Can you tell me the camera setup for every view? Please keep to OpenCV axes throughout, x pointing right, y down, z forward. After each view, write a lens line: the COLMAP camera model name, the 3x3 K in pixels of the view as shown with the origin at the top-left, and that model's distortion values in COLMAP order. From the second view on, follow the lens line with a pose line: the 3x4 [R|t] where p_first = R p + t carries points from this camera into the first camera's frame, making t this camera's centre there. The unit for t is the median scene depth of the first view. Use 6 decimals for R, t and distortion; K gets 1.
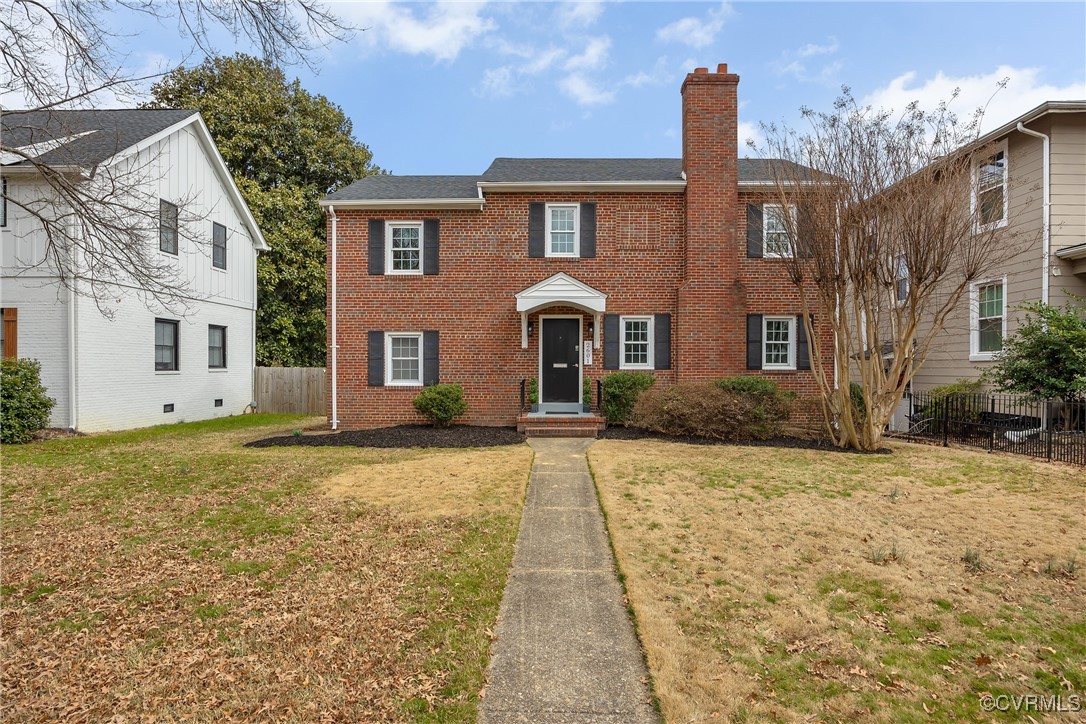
lens RADIAL K [[583.8, 0, 543.2], [0, 583.8, 363.1], [0, 0, 1]] dist [-0.003737, -0.000597]
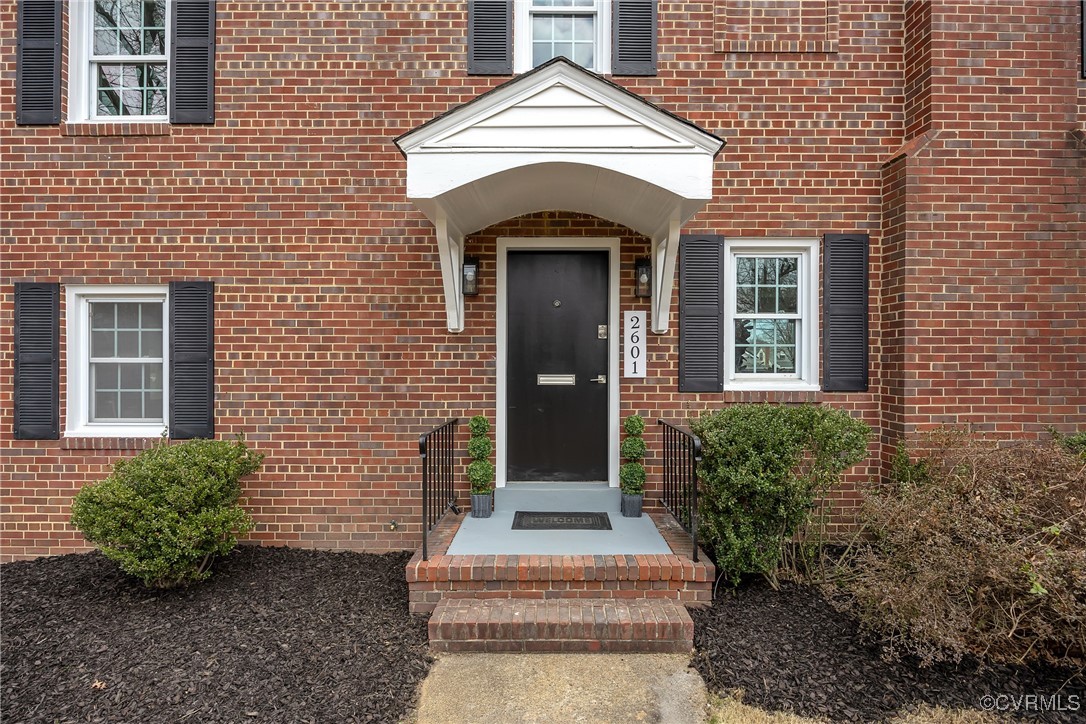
lens RADIAL K [[583.8, 0, 541.7], [0, 583.8, 360.2], [0, 0, 1]] dist [-0.003737, -0.000597]
pose [[0.999988, -0.000165, 0.004821, 0.018538], [0.000168, 1.000000, -0.000754, -0.007784], [-0.004821, 0.000755, 0.999988, 0.645650]]
